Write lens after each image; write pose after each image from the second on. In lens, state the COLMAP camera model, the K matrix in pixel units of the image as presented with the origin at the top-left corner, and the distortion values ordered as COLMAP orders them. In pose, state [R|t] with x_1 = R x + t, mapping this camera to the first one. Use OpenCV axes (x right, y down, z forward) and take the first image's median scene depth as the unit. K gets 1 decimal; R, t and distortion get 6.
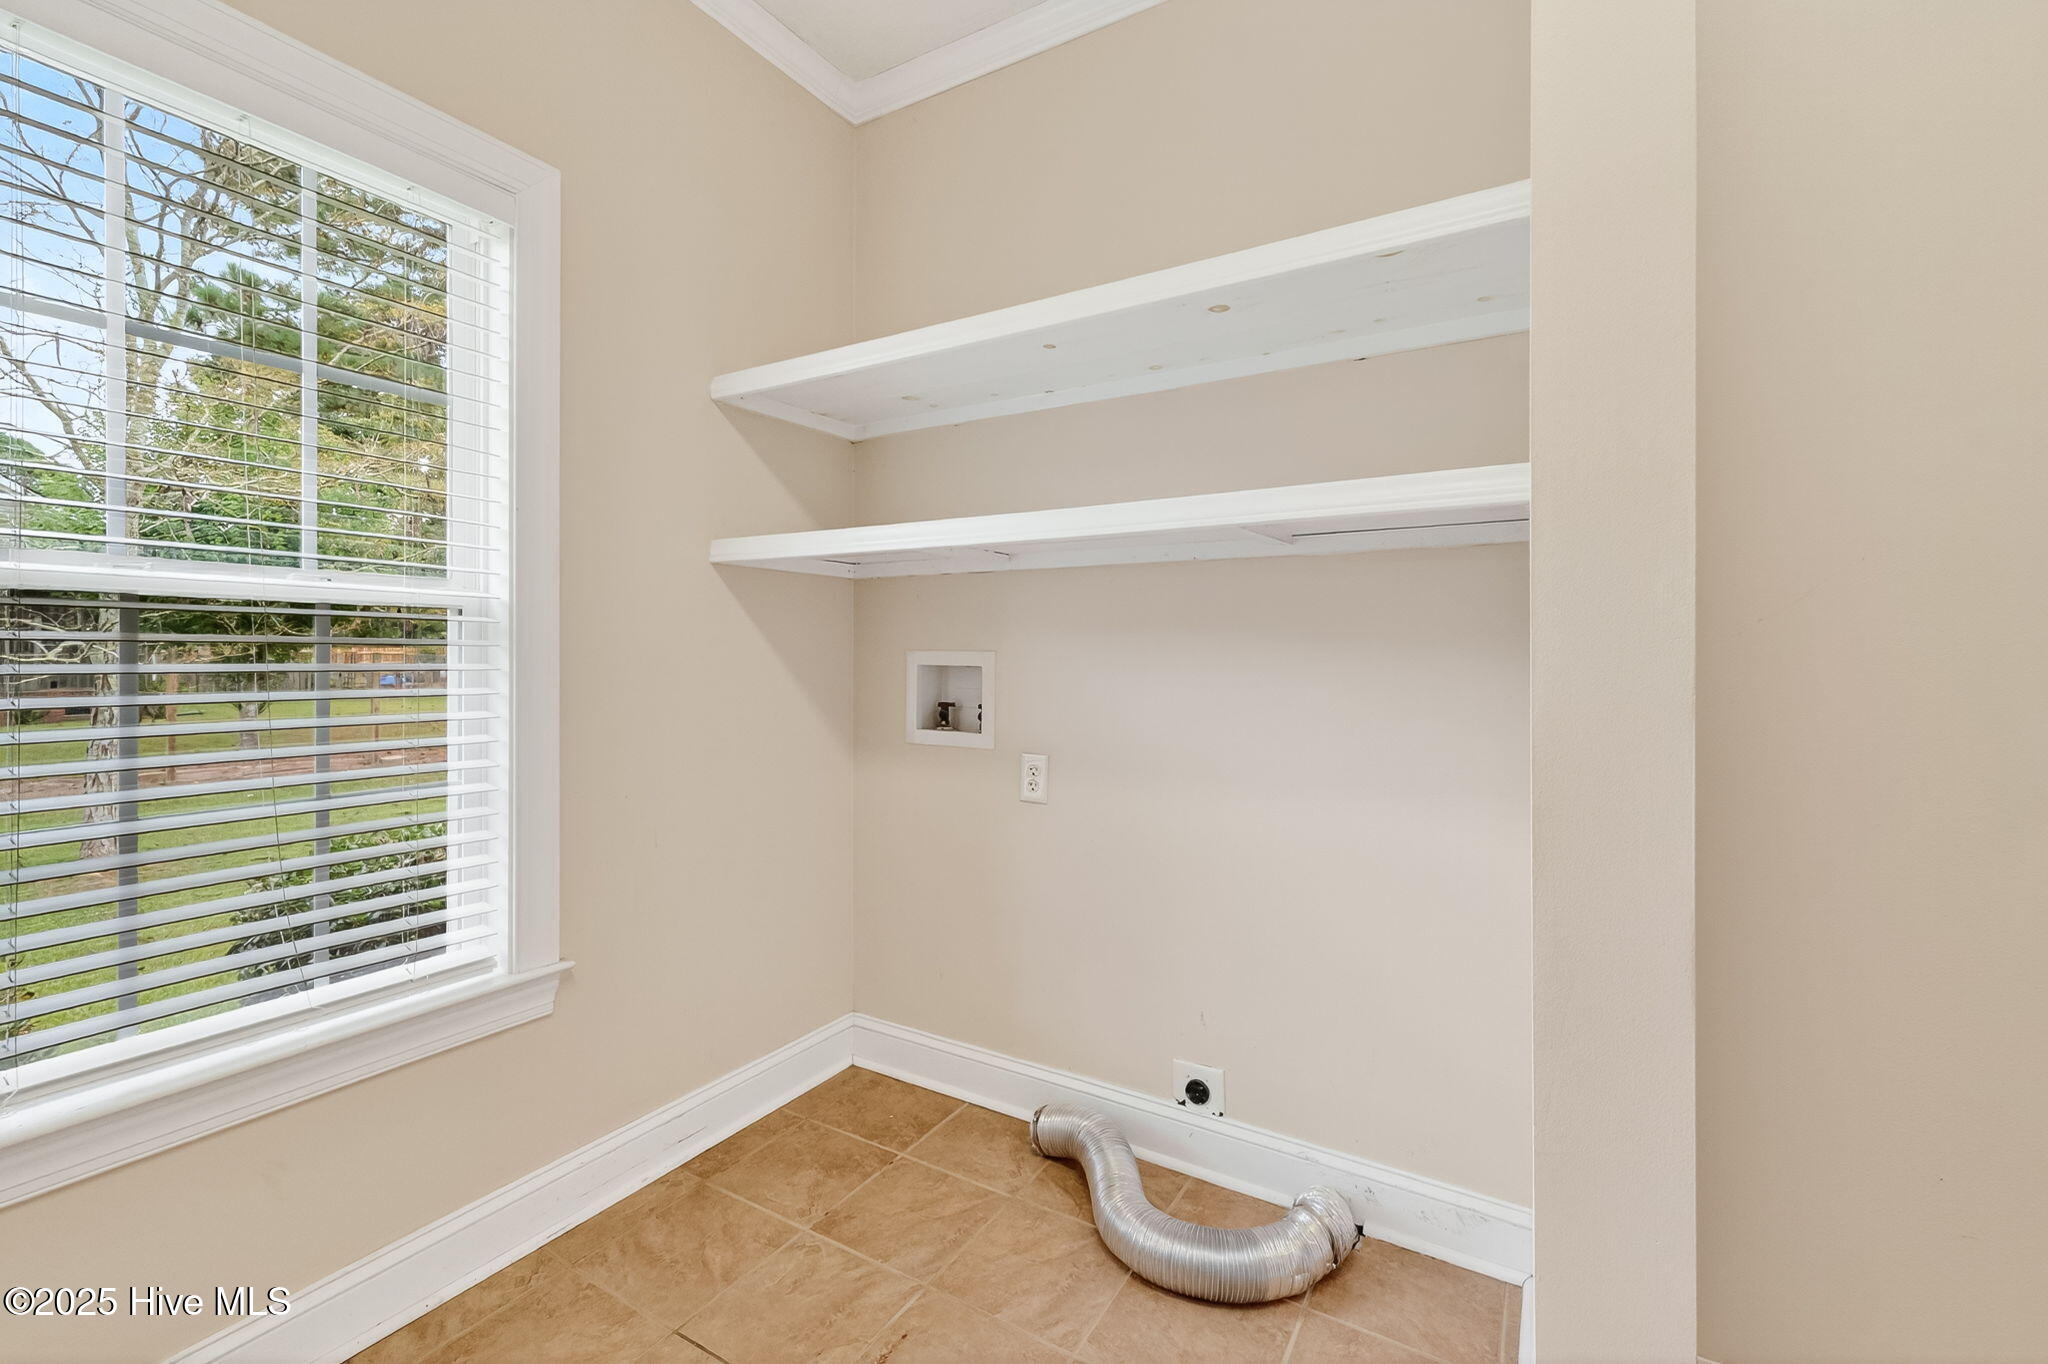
lens RADIAL K [[860.9, 0, 1027.9], [0, 860.9, 660.3], [0, 0, 1]] dist [0.001247, -0.000027]
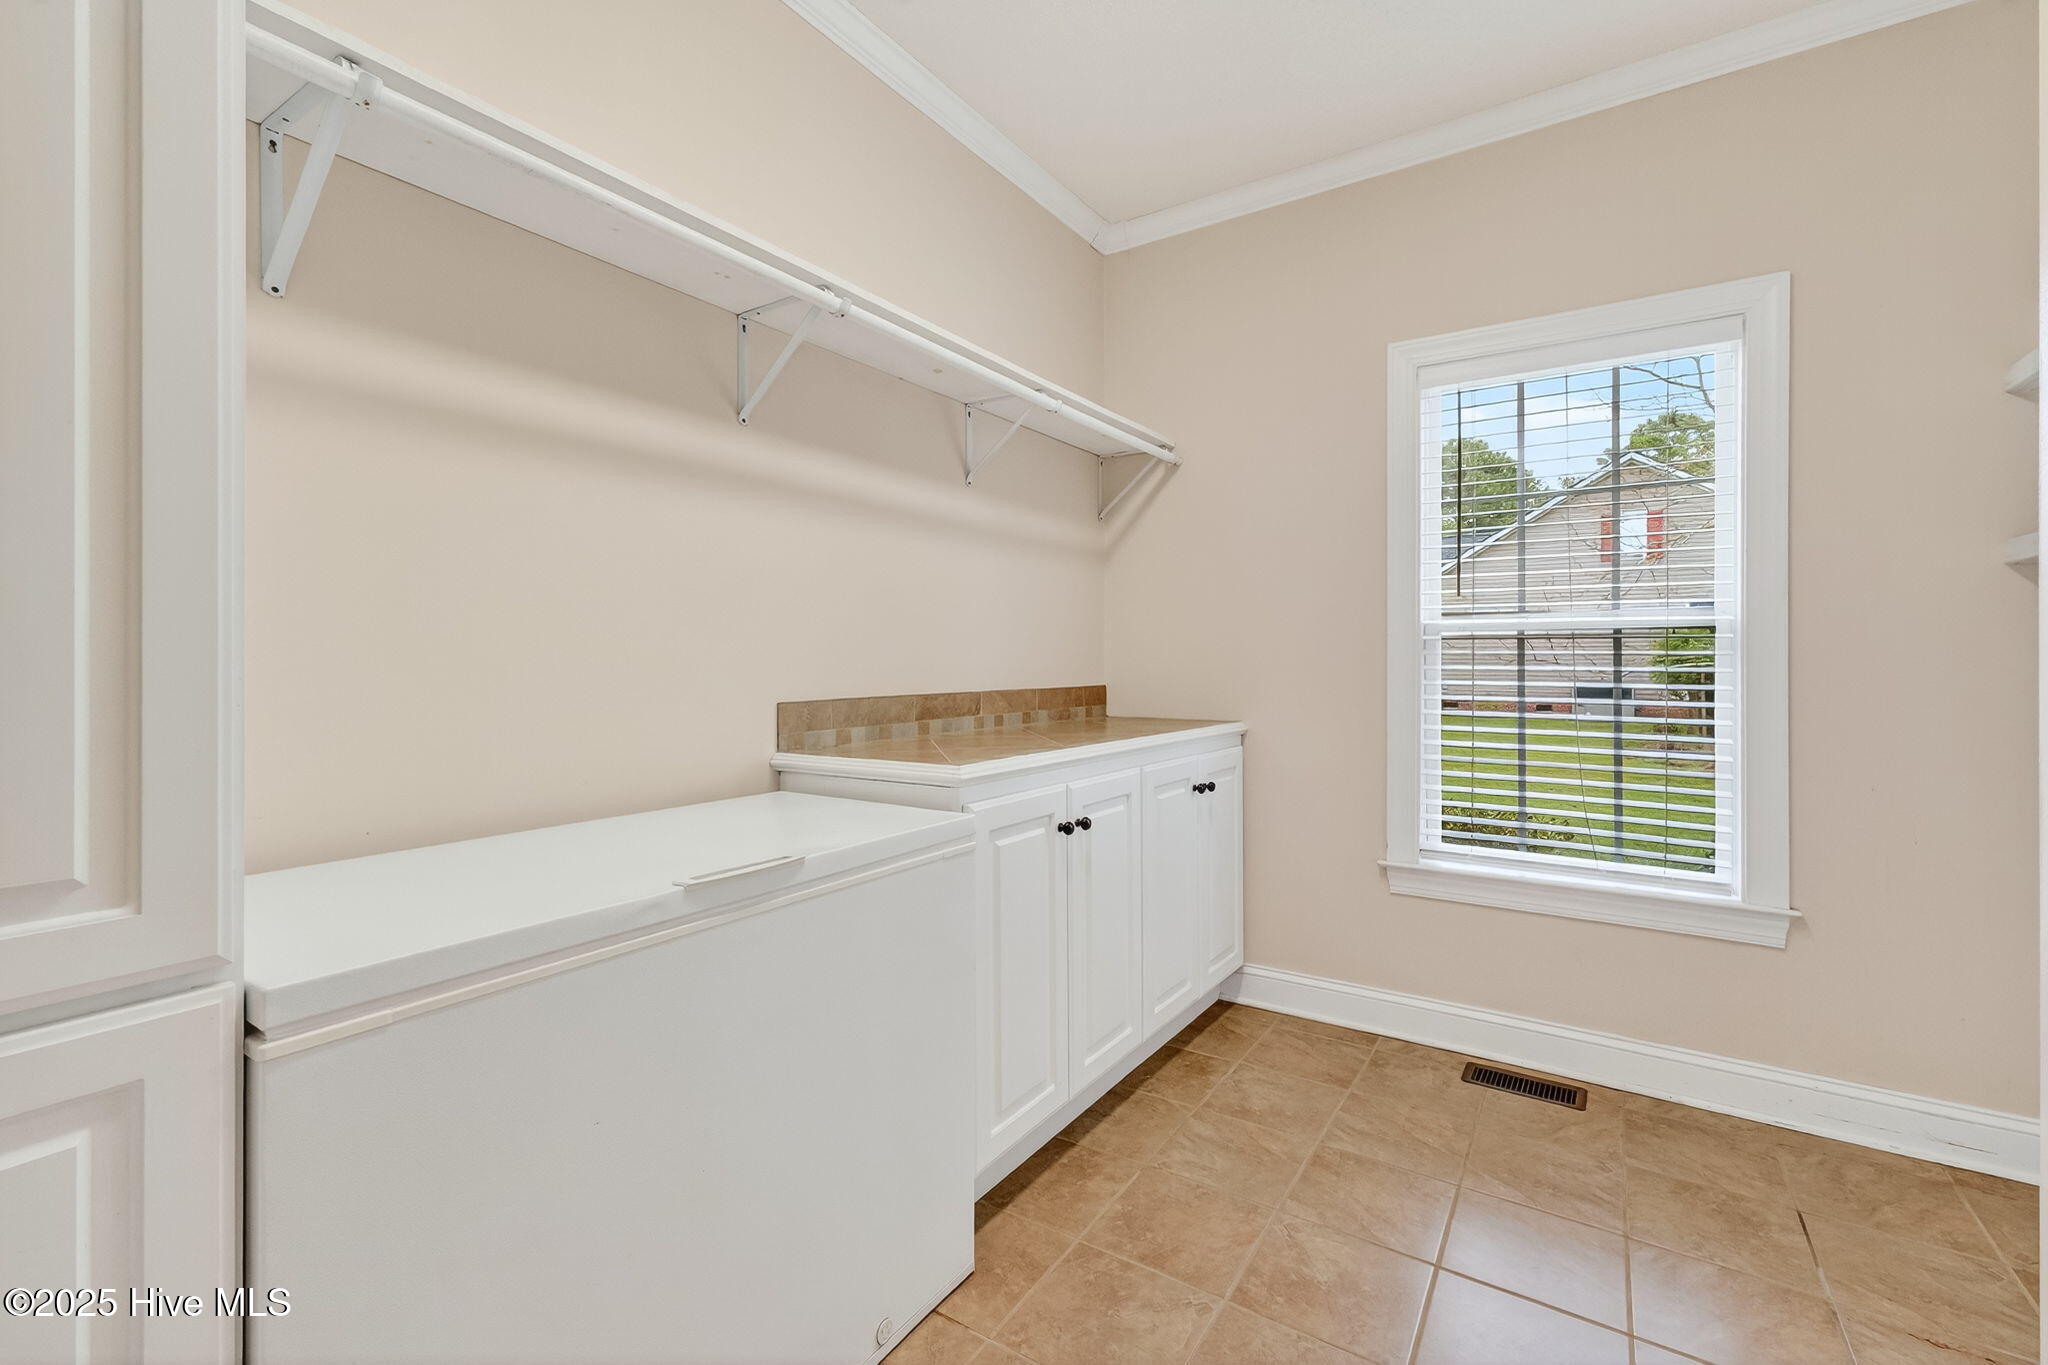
lens RADIAL K [[860.9, 0, 1027.9], [0, 860.9, 660.8], [0, 0, 1]] dist [0.001247, -0.000027]
pose [[-0.053503, 0.002122, -0.998565, 0.778710], [-0.006328, 0.999977, 0.002464, 0.000667], [0.998548, 0.006450, -0.053489, -0.029741]]
